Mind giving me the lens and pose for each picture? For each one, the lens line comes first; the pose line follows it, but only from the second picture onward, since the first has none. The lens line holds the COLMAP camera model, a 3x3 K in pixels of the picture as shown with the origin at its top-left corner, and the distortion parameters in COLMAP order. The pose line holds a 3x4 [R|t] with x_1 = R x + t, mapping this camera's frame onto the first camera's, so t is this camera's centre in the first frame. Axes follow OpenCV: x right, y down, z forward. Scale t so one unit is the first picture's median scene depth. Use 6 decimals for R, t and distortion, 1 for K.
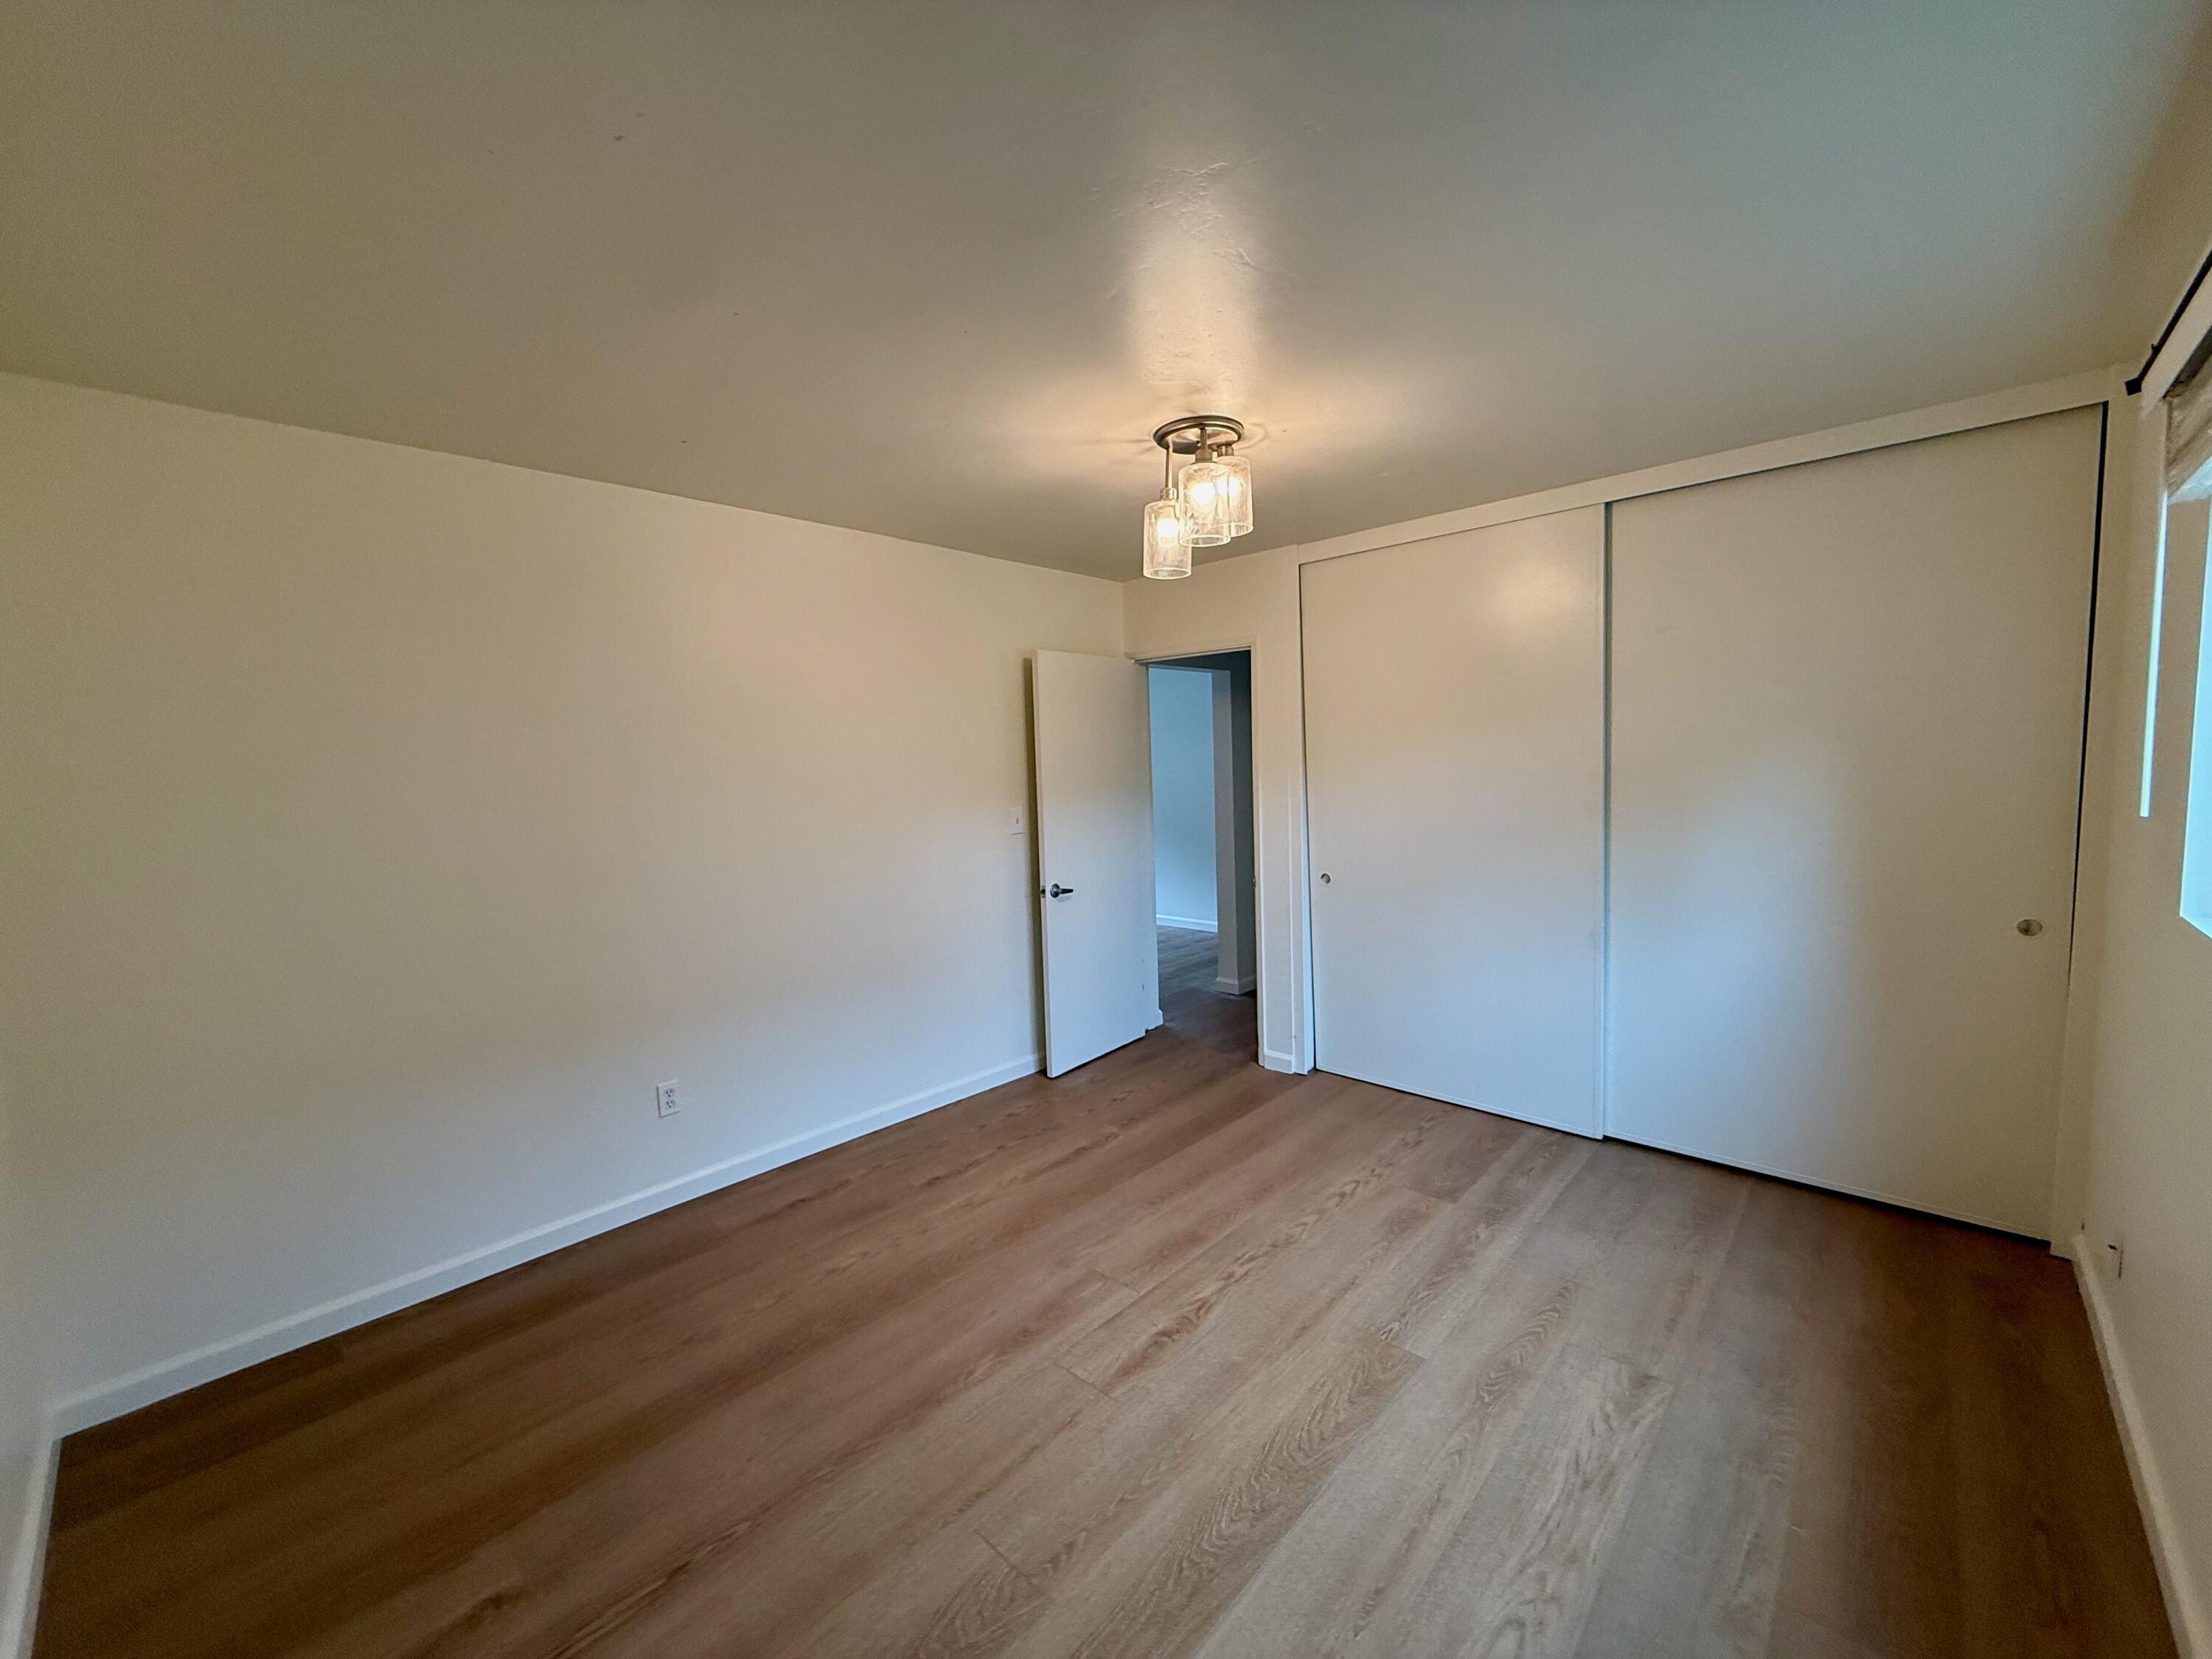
lens RADIAL K [[883.6, 0, 1105.1], [0, 883.6, 832.4], [0, 0, 1]] dist [0.007025, 0.000024]
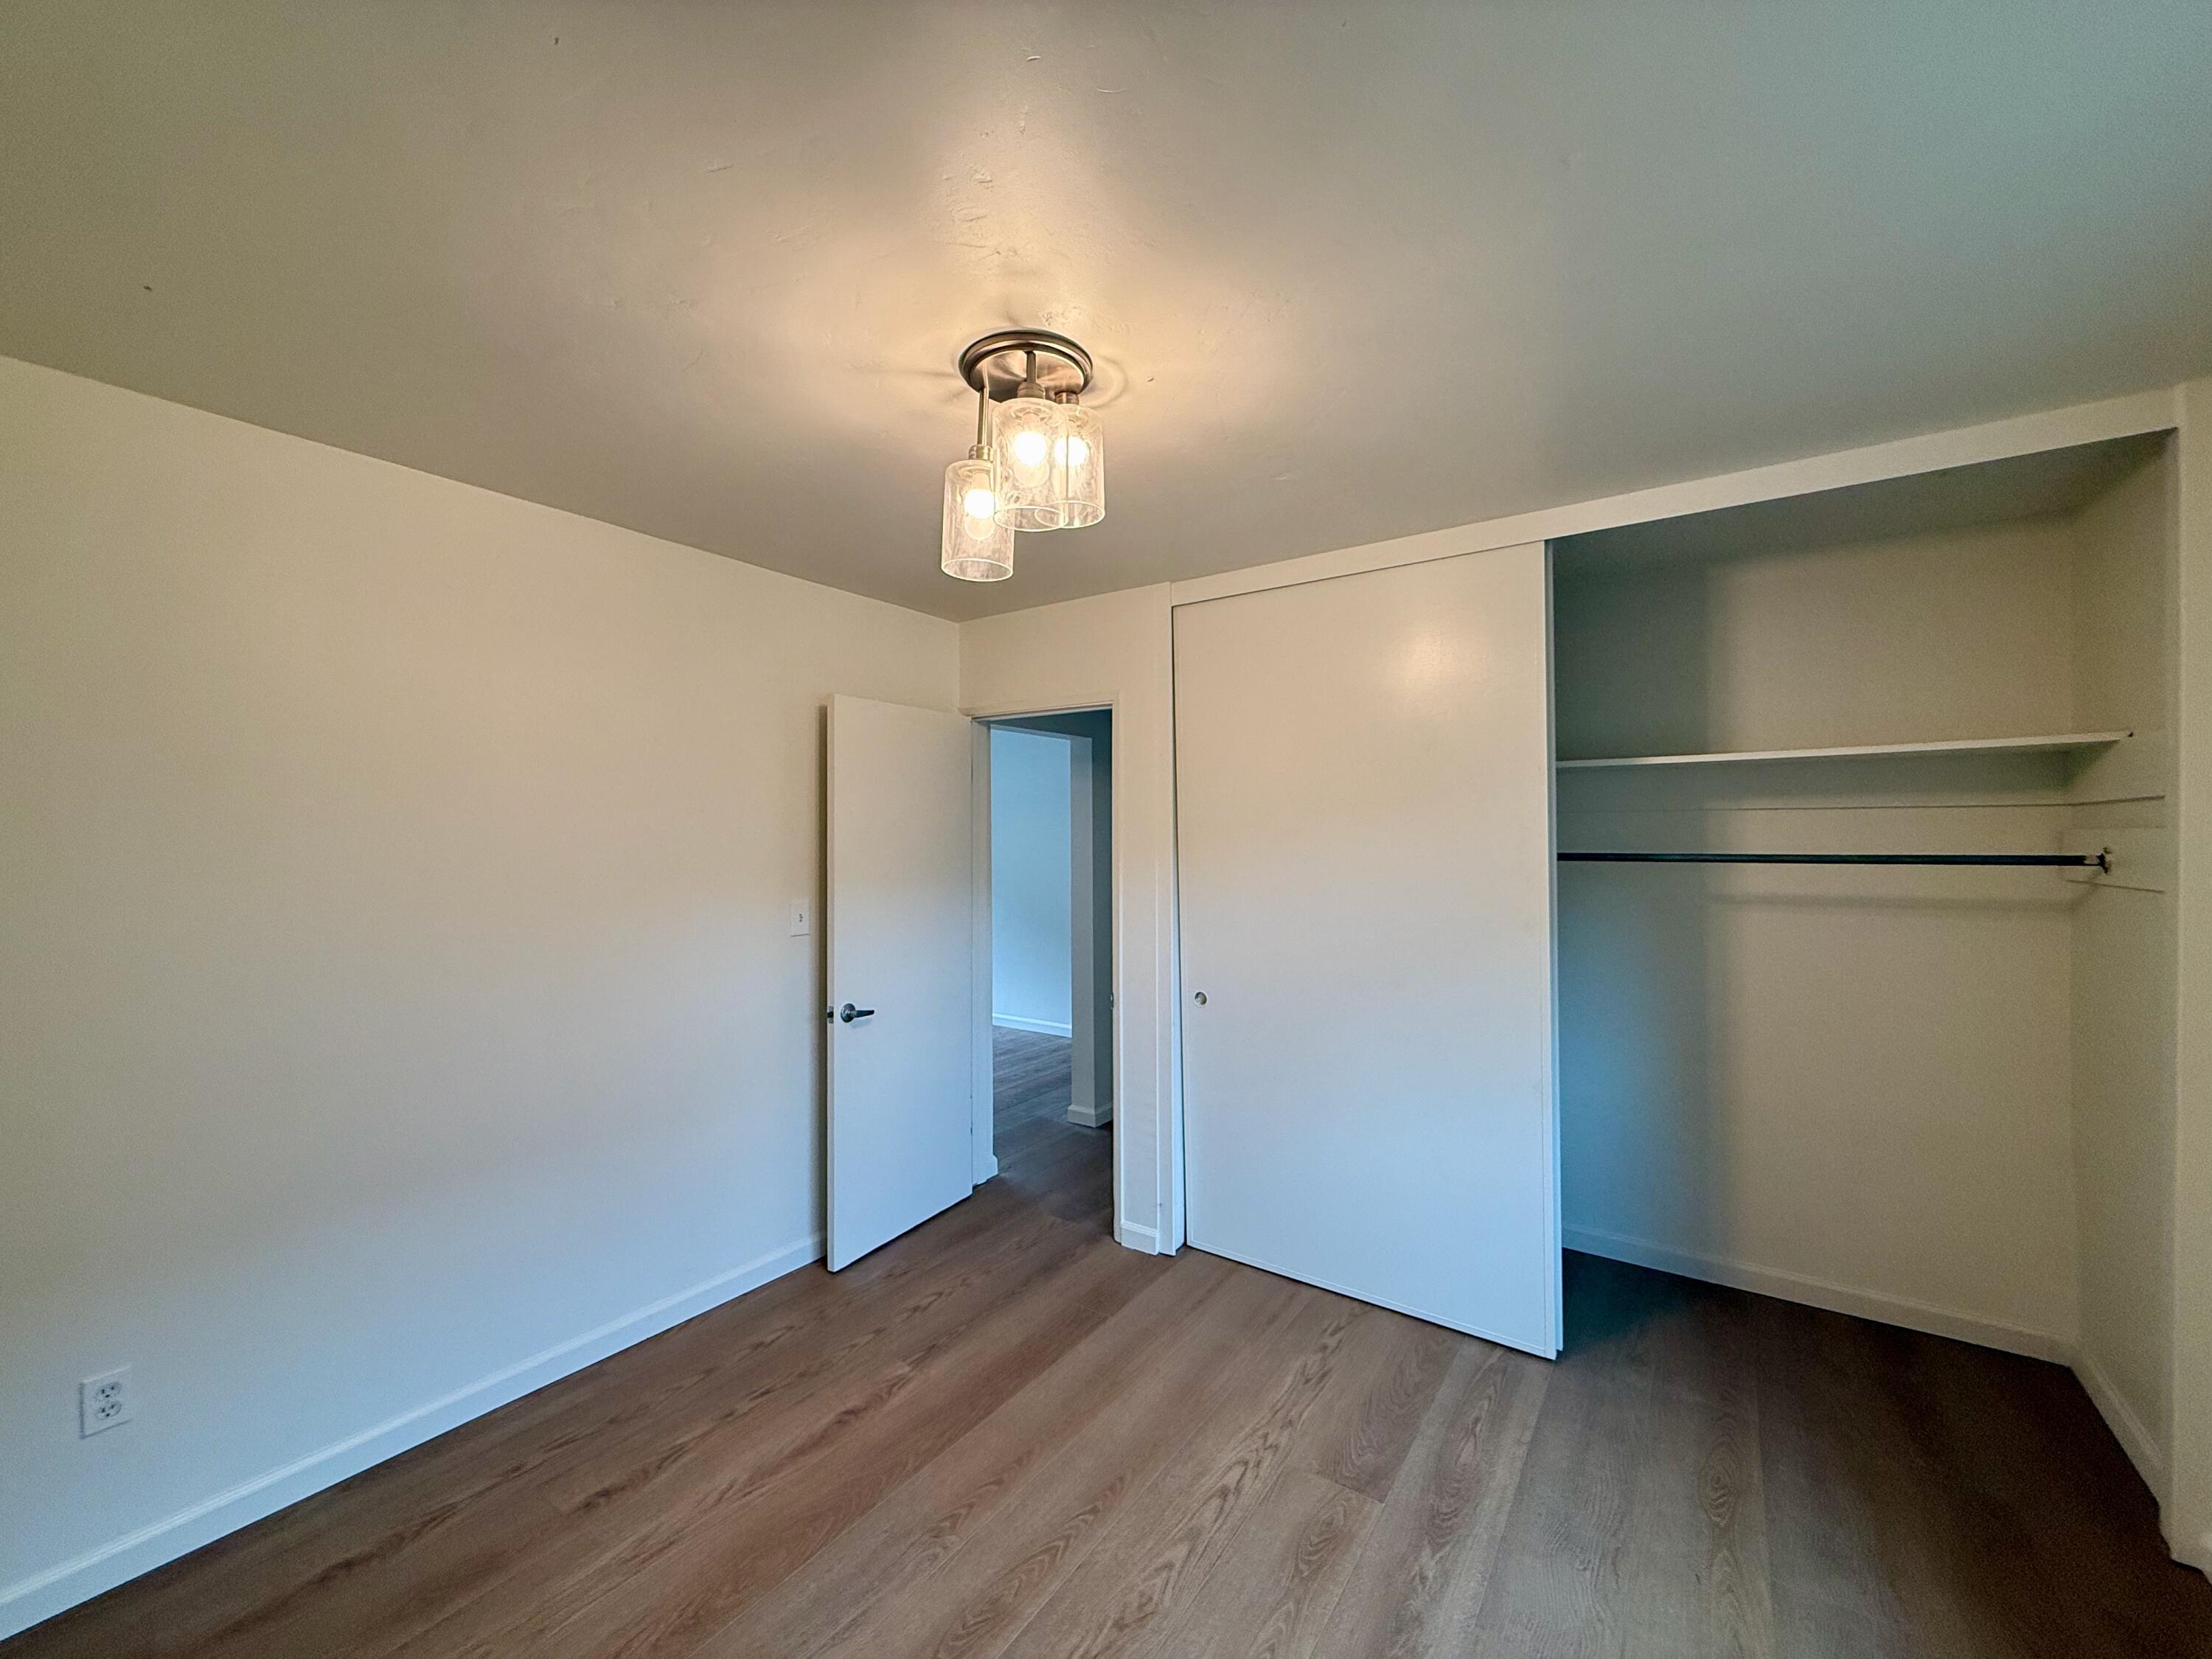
lens RADIAL K [[883.6, 0, 1101.5], [0, 883.6, 833.0], [0, 0, 1]] dist [0.007025, 0.000024]
pose [[0.990323, 0.028770, 0.135766, 0.062064], [-0.017242, 0.996203, -0.085335, -0.031695], [-0.137706, 0.082169, 0.987059, 0.272875]]
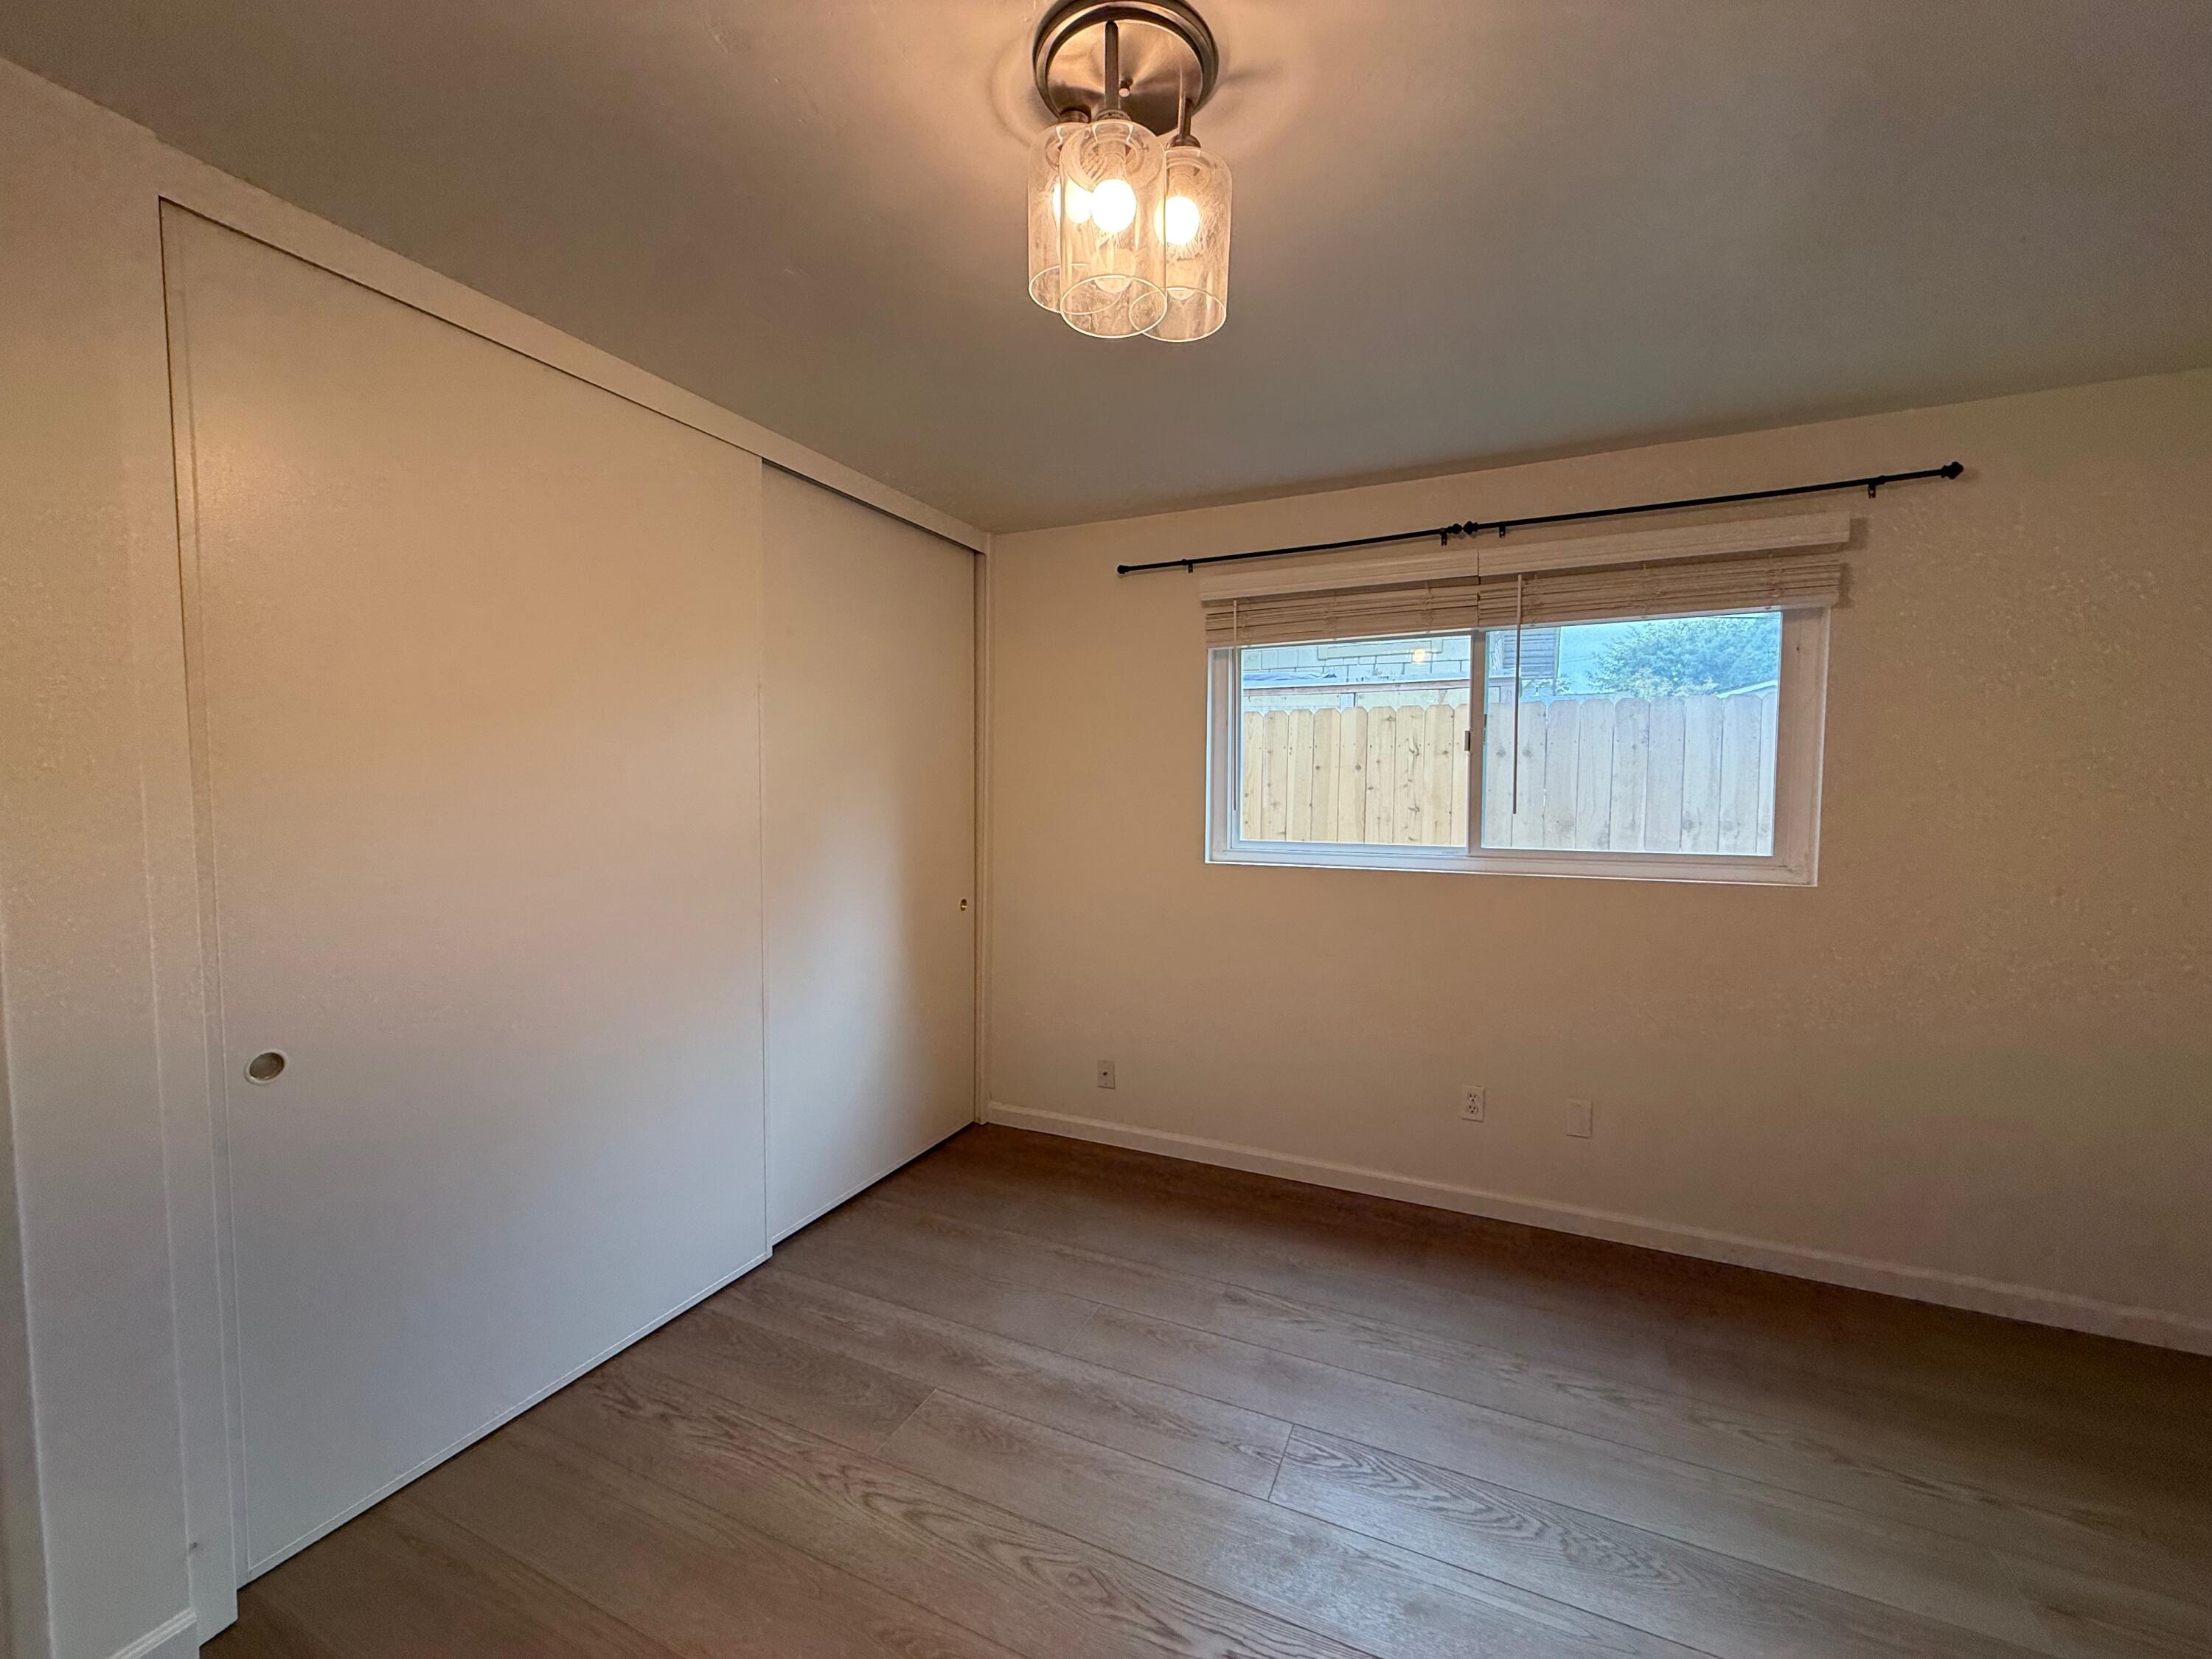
lens RADIAL K [[883.6, 0, 1119.6], [0, 883.6, 830.5], [0, 0, 1]] dist [0.007025, 0.000024]
pose [[-0.312705, -0.028668, 0.949418, -0.280303], [0.086376, 0.994545, 0.058480, -0.050112], [-0.945915, 0.100294, -0.308523, 0.916962]]
